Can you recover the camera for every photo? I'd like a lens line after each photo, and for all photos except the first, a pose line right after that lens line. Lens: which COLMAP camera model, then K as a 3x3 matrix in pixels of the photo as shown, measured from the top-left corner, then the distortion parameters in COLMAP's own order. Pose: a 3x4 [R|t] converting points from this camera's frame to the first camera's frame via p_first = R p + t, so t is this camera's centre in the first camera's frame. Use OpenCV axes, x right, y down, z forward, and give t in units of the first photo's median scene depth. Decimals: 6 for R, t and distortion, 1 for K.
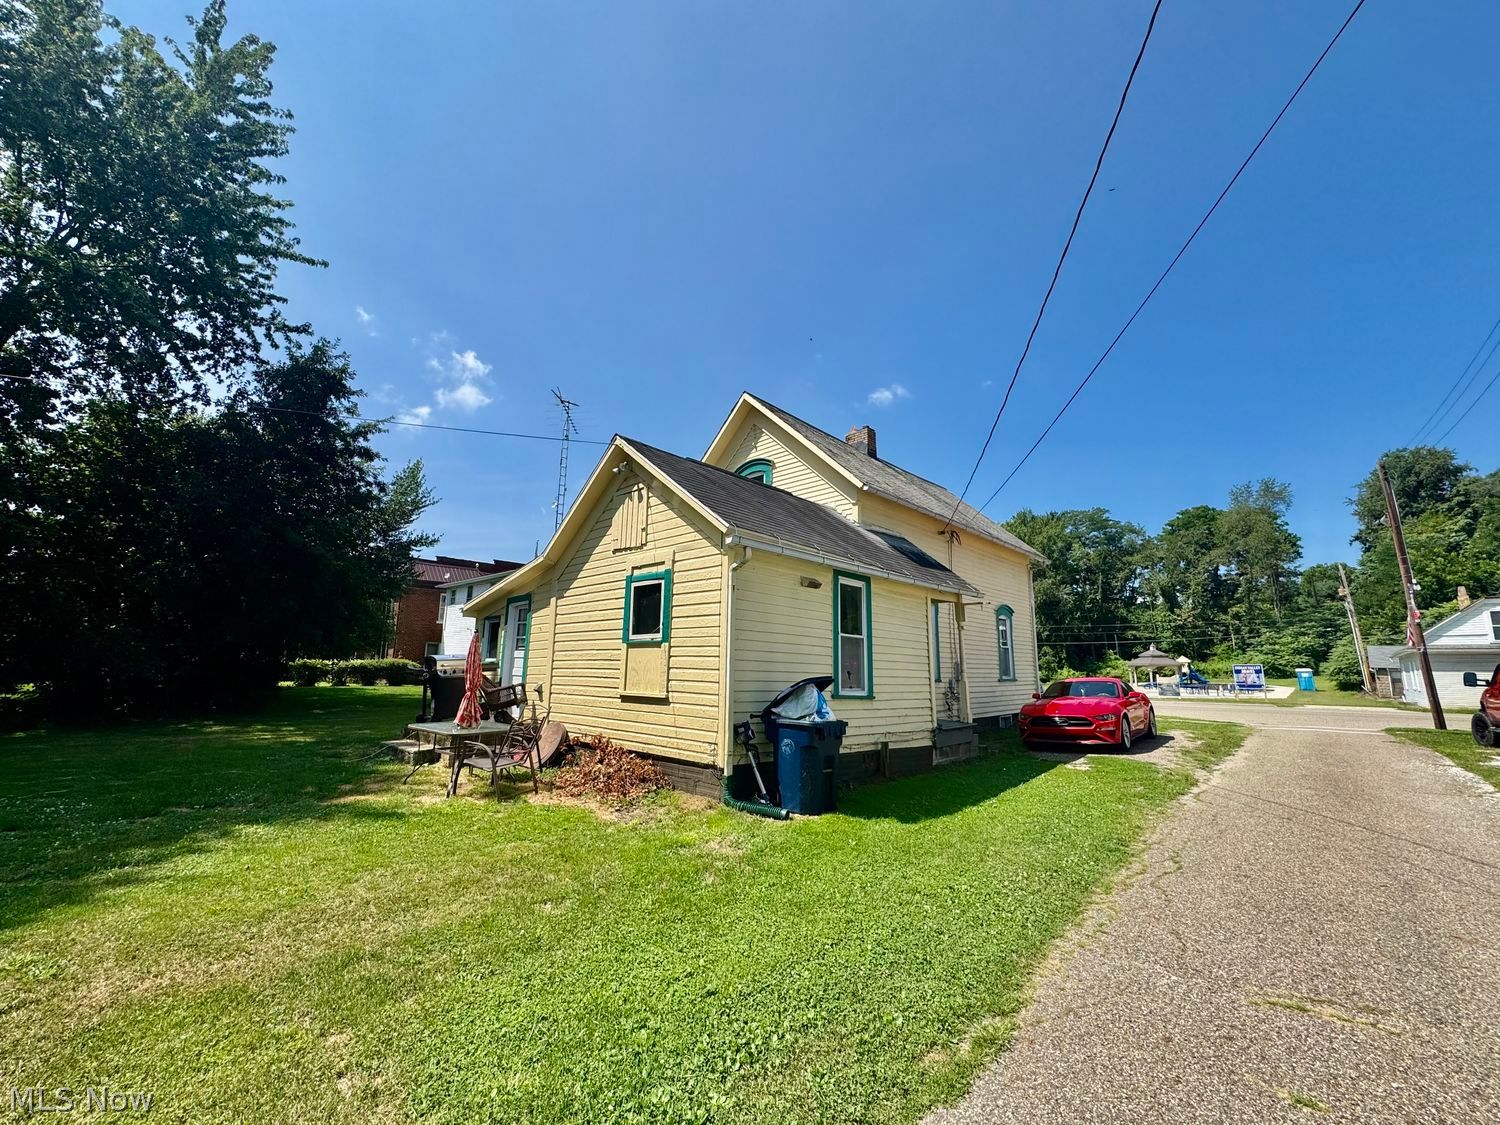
lens RADIAL K [[601.7, 0, 755.6], [0, 601.7, 559.5], [0, 0, 1]] dist [-0.004167, 0.000470]
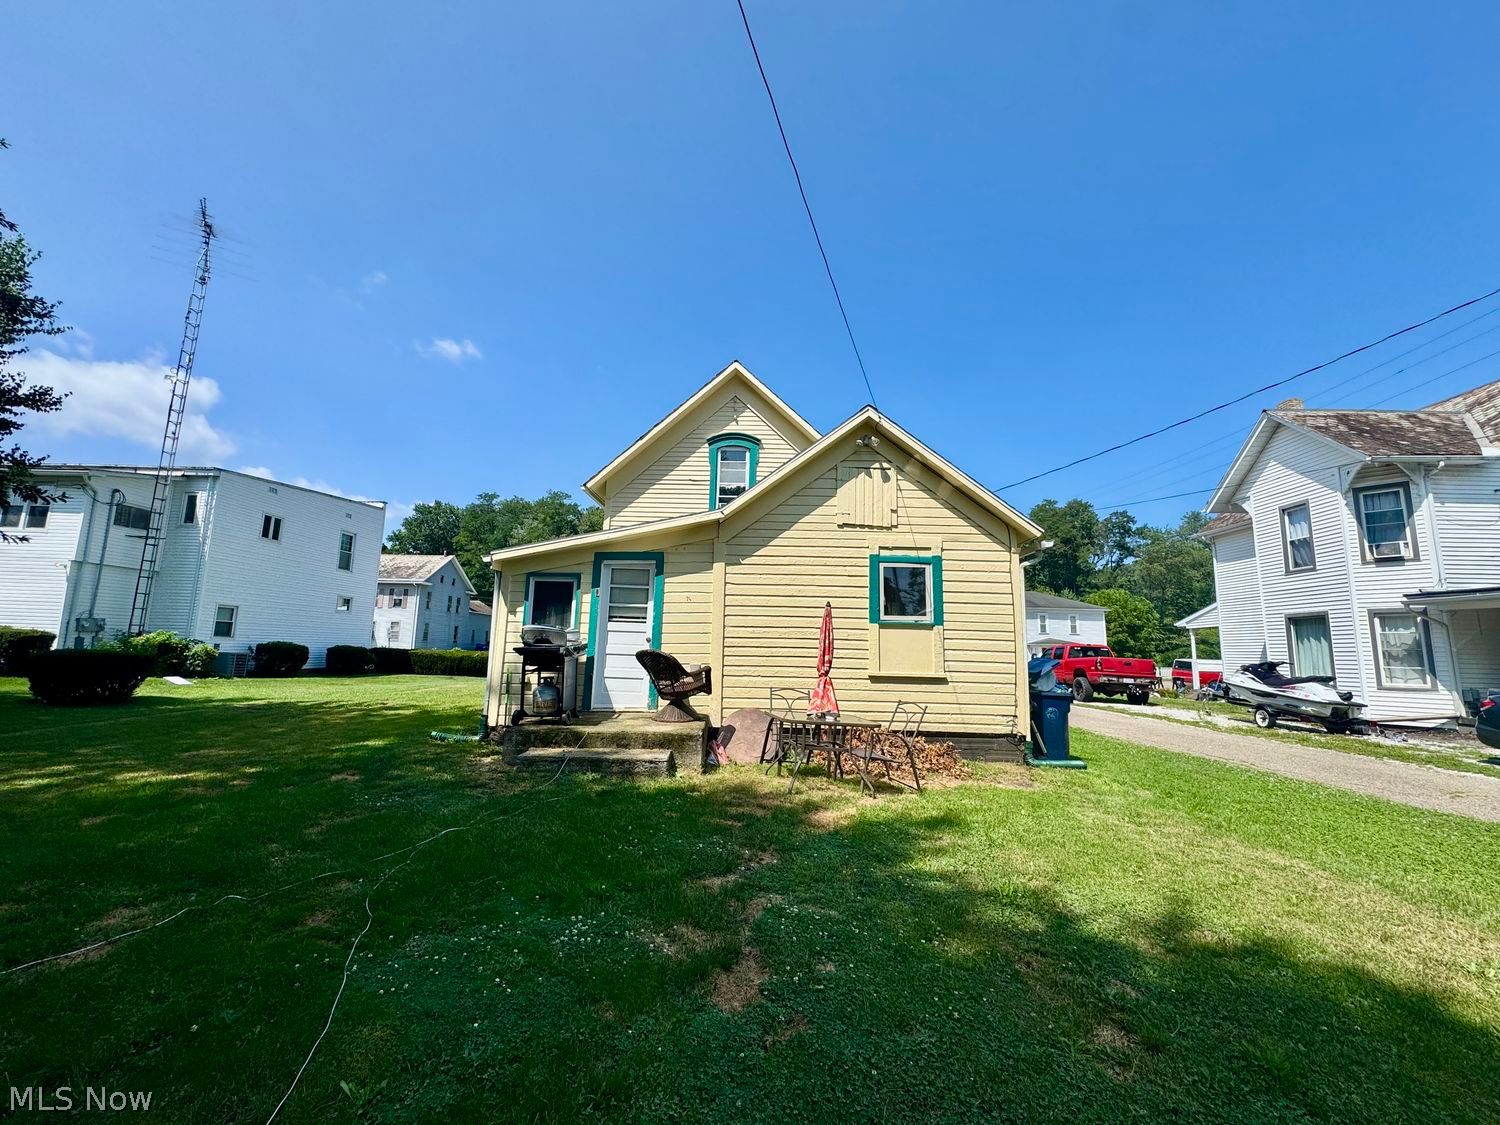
lens RADIAL K [[601.7, 0, 750.2], [0, 601.7, 561.8], [0, 0, 1]] dist [-0.004167, 0.000470]
pose [[0.737237, 0.106117, 0.667249, -0.888606], [-0.135764, 0.990712, -0.007555, 0.064383], [-0.661853, -0.085018, 0.744797, 0.354671]]
